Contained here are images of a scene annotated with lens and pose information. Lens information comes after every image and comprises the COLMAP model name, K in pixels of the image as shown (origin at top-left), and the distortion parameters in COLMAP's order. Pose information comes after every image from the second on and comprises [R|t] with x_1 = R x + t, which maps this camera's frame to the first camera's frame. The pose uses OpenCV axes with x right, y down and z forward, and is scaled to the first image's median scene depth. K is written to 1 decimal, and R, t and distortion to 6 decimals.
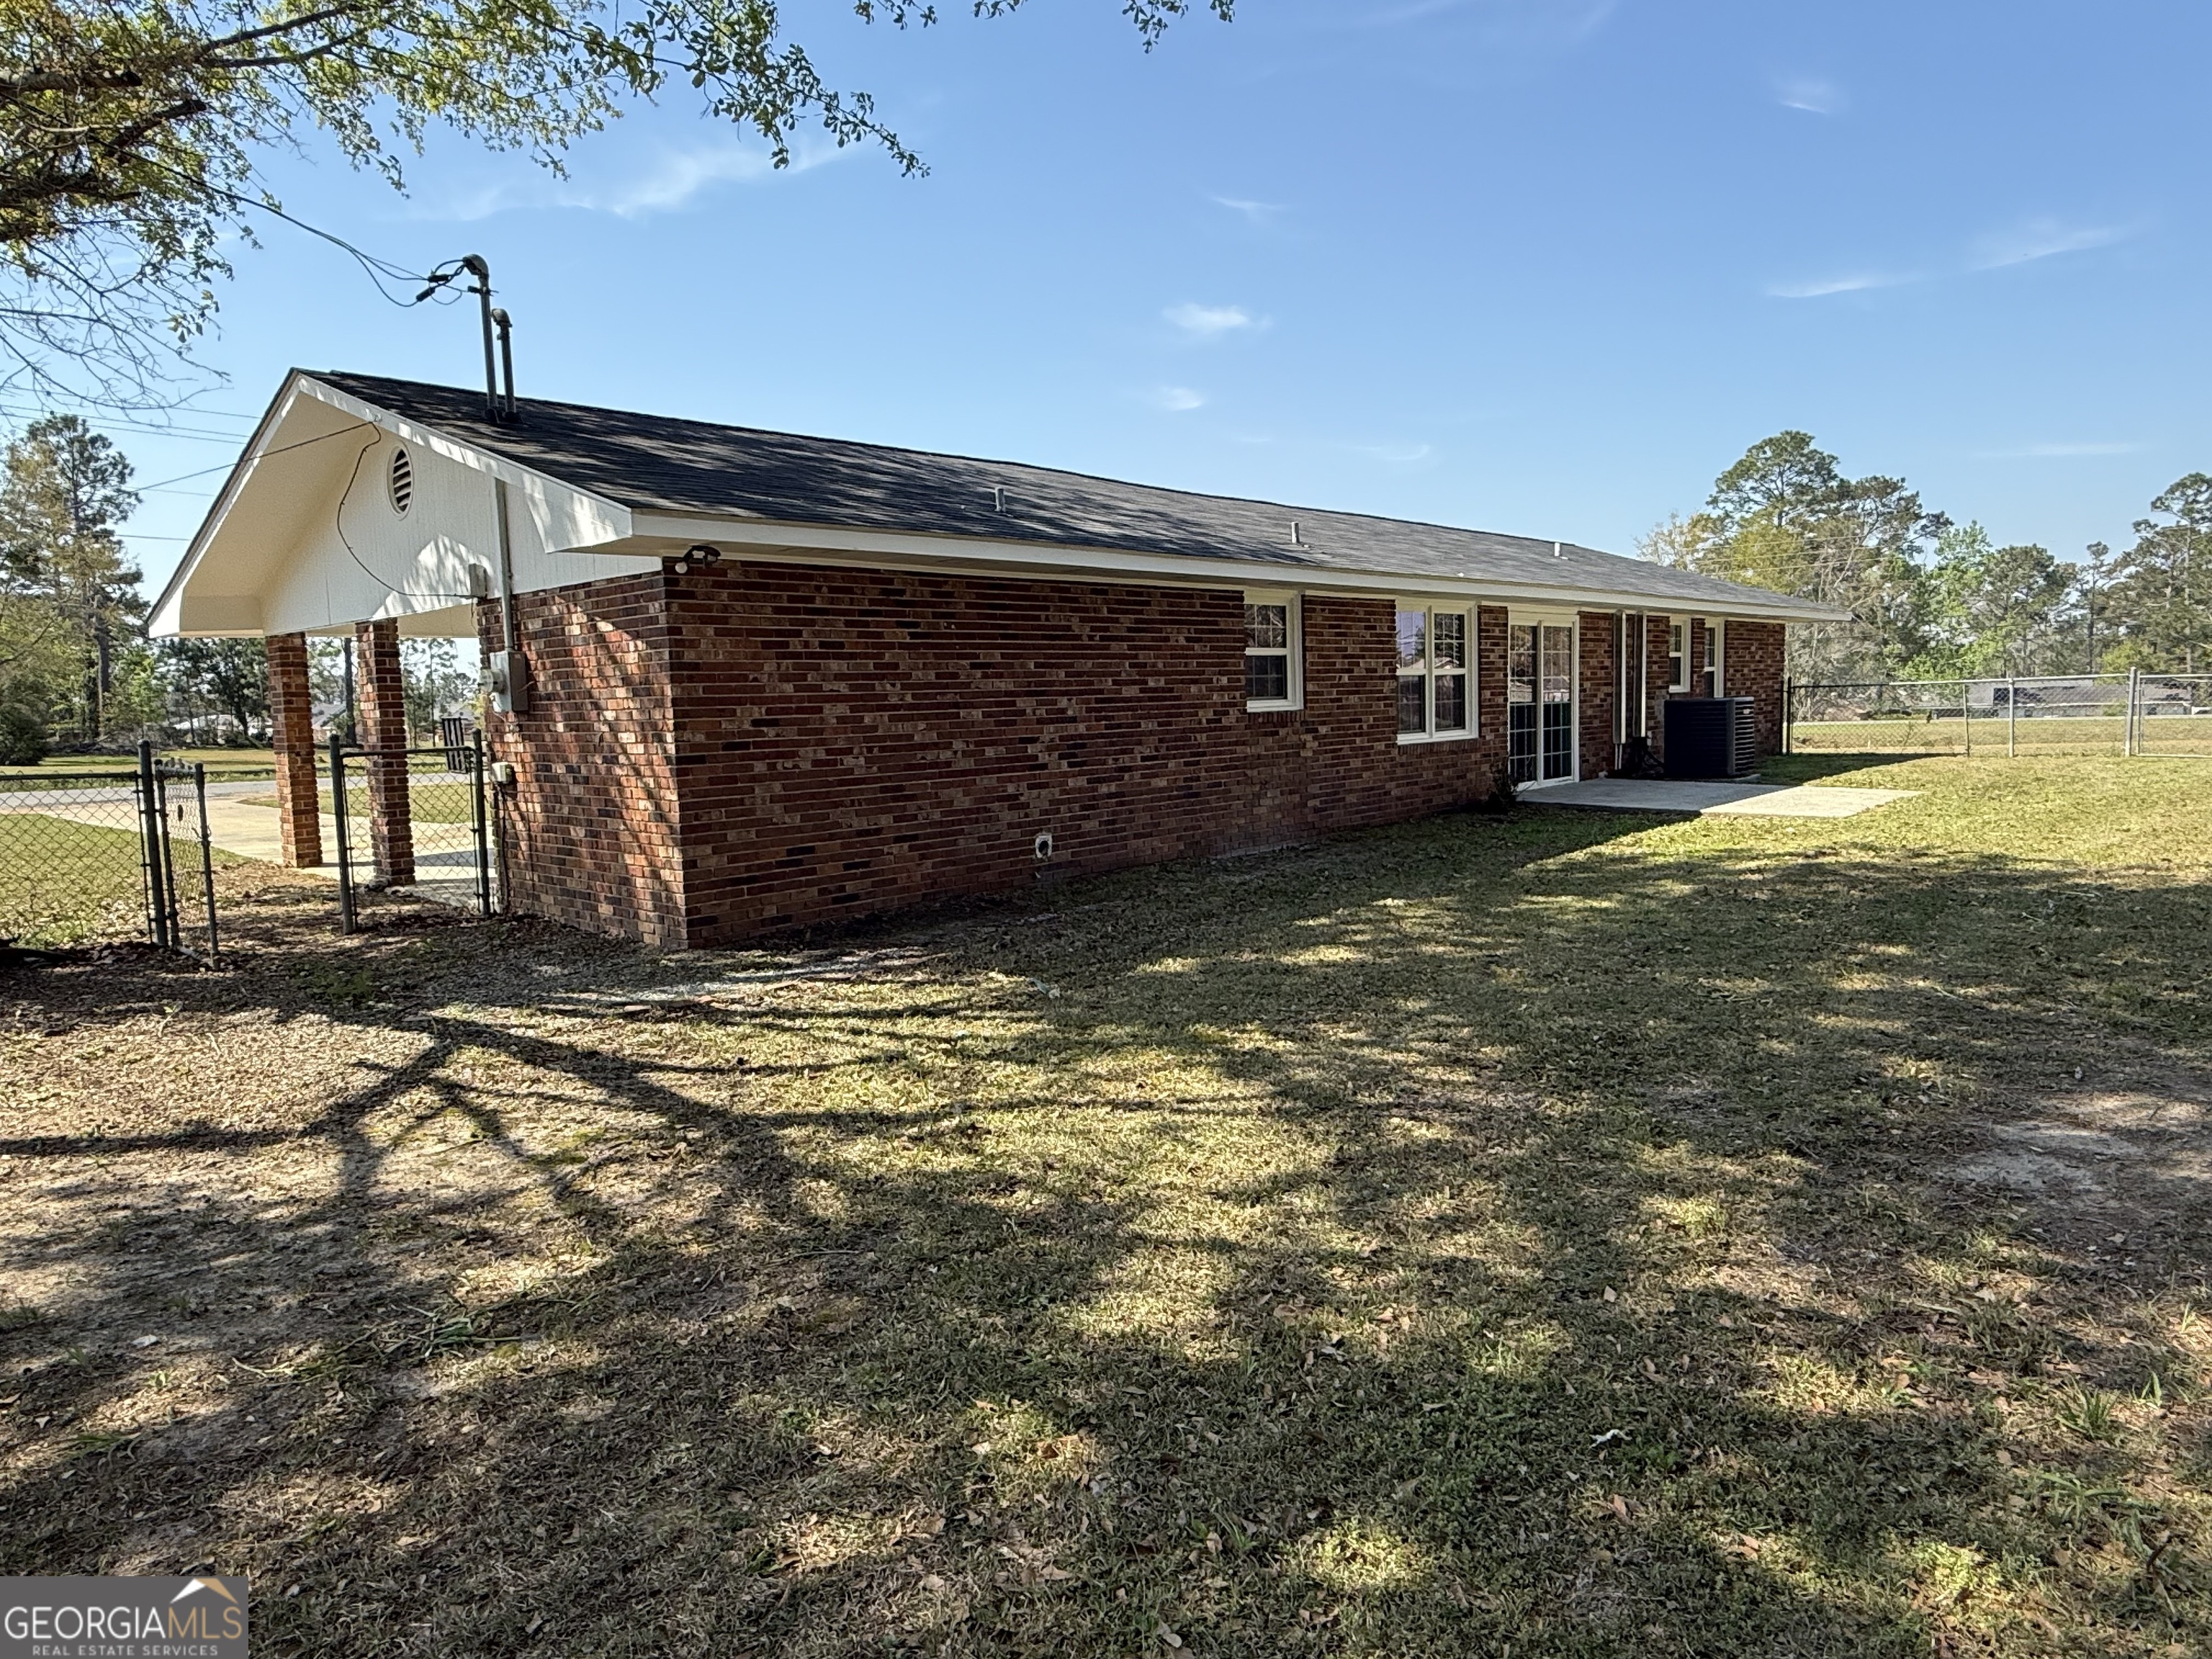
lens RADIAL K [[1348.5, 0, 1106.0], [0, 1348.5, 829.5], [0, 0, 1]] dist [-0.000278, -0.002116]
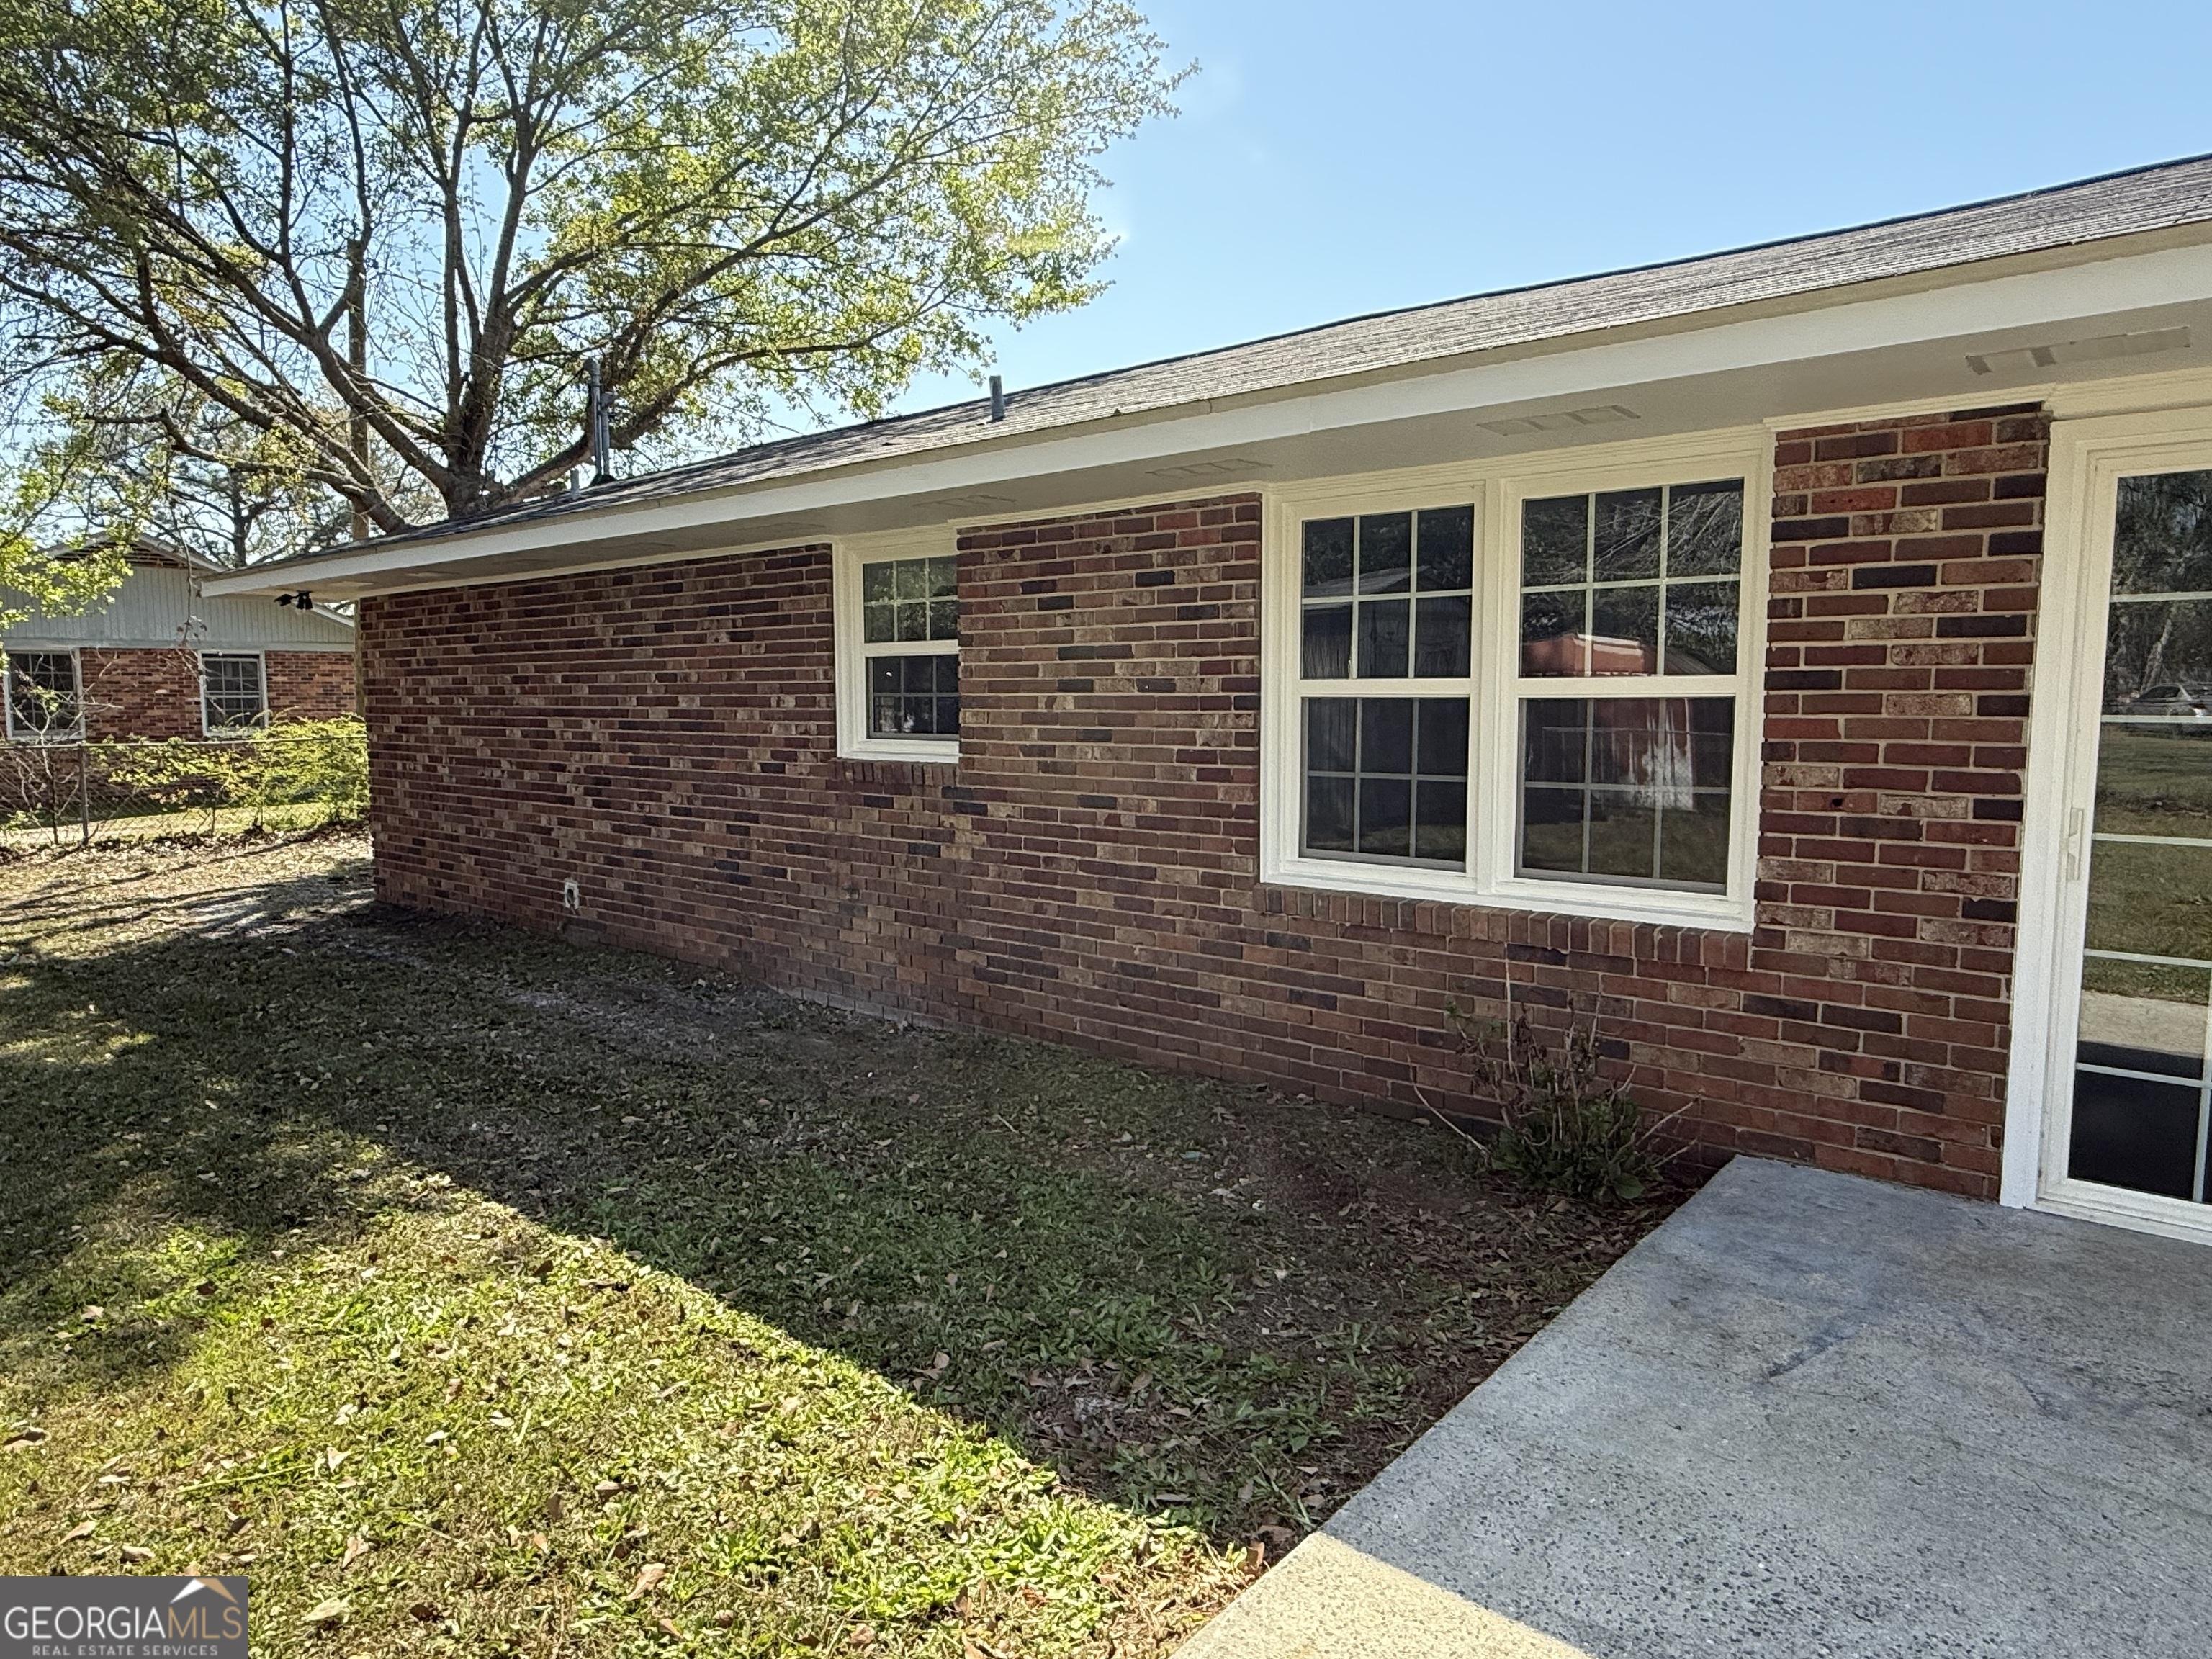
lens RADIAL K [[1338.7, 0, 1095.4], [0, 1338.7, 831.1], [0, 0, 1]] dist [-0.002619, -0.001421]
pose [[0.055644, 0.128163, -0.990191, 0.554313], [-0.099277, 0.987523, 0.122239, -0.112926], [0.993503, 0.091501, 0.067673, 0.887452]]
